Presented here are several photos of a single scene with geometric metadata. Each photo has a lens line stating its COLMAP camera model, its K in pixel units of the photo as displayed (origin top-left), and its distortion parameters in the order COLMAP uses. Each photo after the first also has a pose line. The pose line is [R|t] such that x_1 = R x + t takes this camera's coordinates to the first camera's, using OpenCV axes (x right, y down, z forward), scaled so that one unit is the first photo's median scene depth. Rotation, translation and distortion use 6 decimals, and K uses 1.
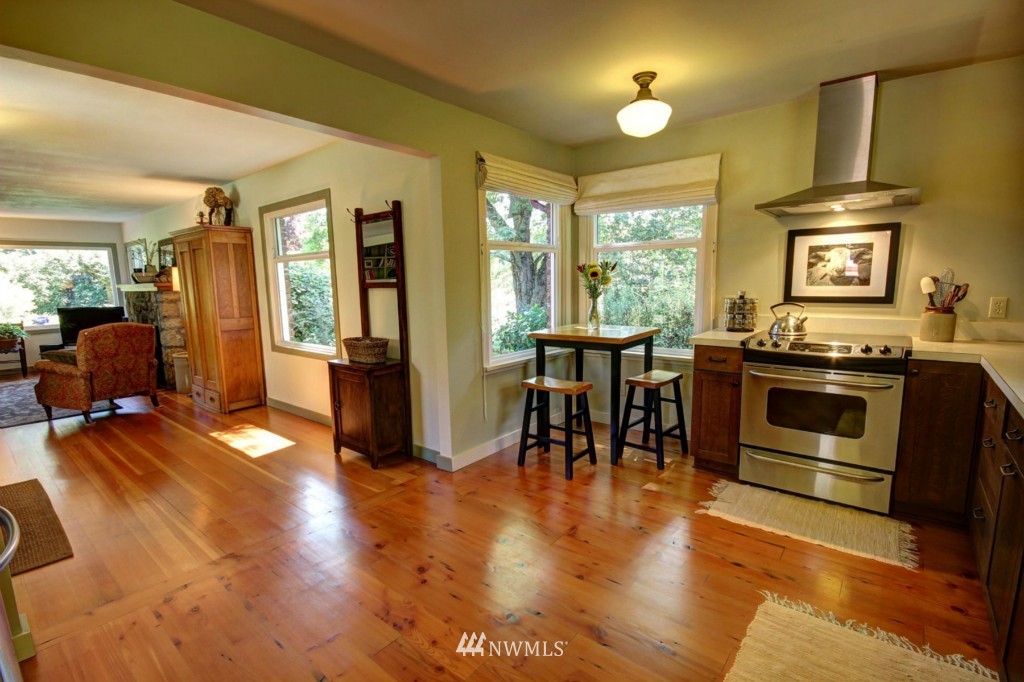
lens RADIAL K [[471.0, 0, 510.2], [0, 471.0, 344.3], [0, 0, 1]] dist [-0.004235, -0.002117]
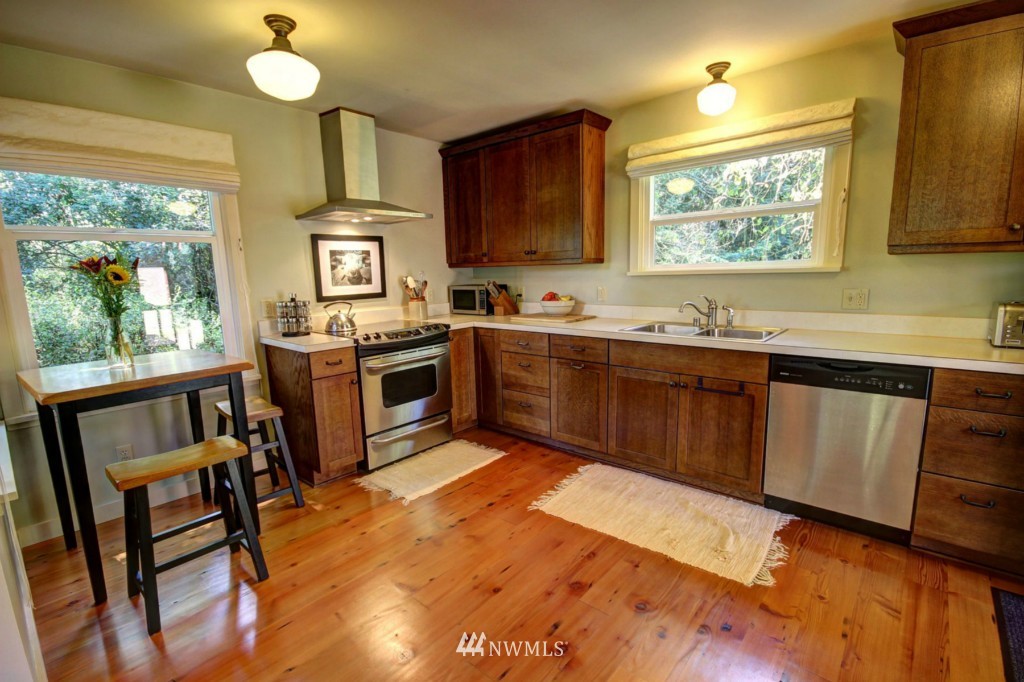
lens RADIAL K [[471.0, 0, 512.0], [0, 471.0, 339.2], [0, 0, 1]] dist [-0.004235, -0.002117]
pose [[0.030573, -0.127949, 0.991309, -0.495393], [0.162702, 0.979183, 0.121366, -0.072079], [-0.986201, 0.157578, 0.050754, 0.582476]]
